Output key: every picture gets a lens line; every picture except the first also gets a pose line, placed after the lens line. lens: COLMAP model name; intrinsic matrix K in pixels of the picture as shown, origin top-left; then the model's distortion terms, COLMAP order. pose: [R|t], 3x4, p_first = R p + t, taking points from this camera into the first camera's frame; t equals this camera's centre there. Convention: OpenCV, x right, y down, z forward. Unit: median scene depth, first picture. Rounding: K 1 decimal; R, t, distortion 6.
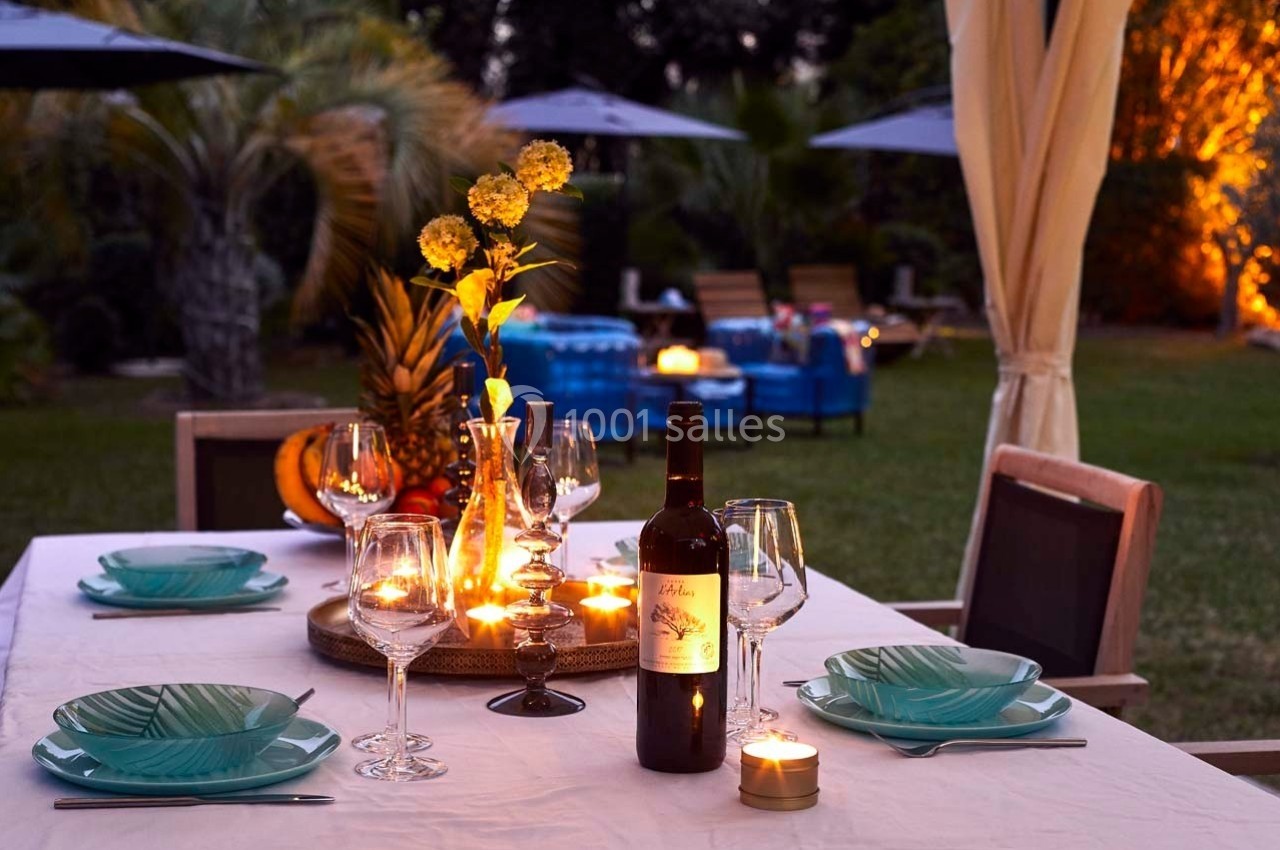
lens RADIAL K [[2183.2, 0, 640.0], [0, 2183.2, 425.0], [0, 0, 1]] dist [-0.627328, 4.892702]
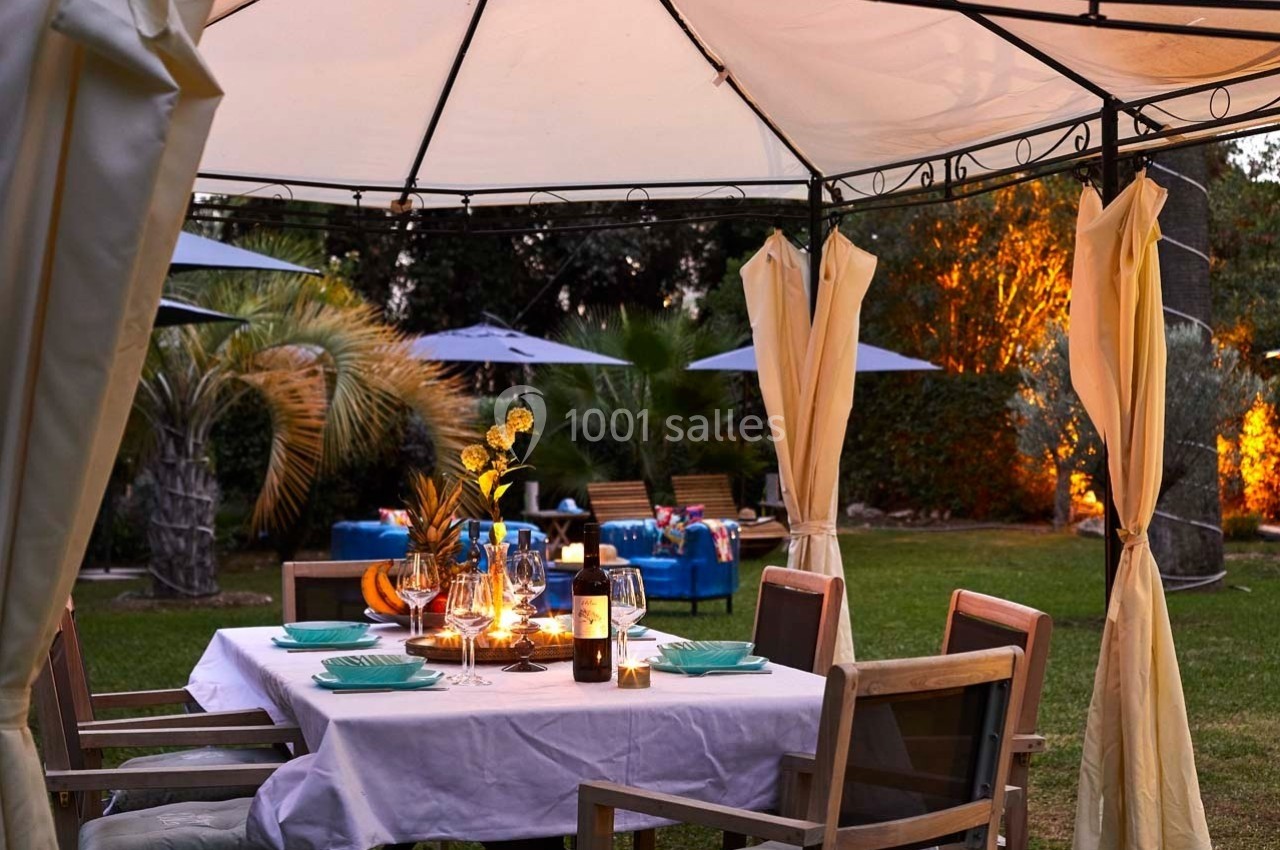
lens RADIAL K [[2035.4, 0, 640.0], [0, 2035.4, 425.0], [0, 0, 1]] dist [0.007545, -0.000474]
pose [[0.998514, -0.018655, 0.051210, -0.003841], [0.023630, 0.994872, -0.098341, 0.010553], [-0.049113, 0.099405, 0.993834, -0.124691]]
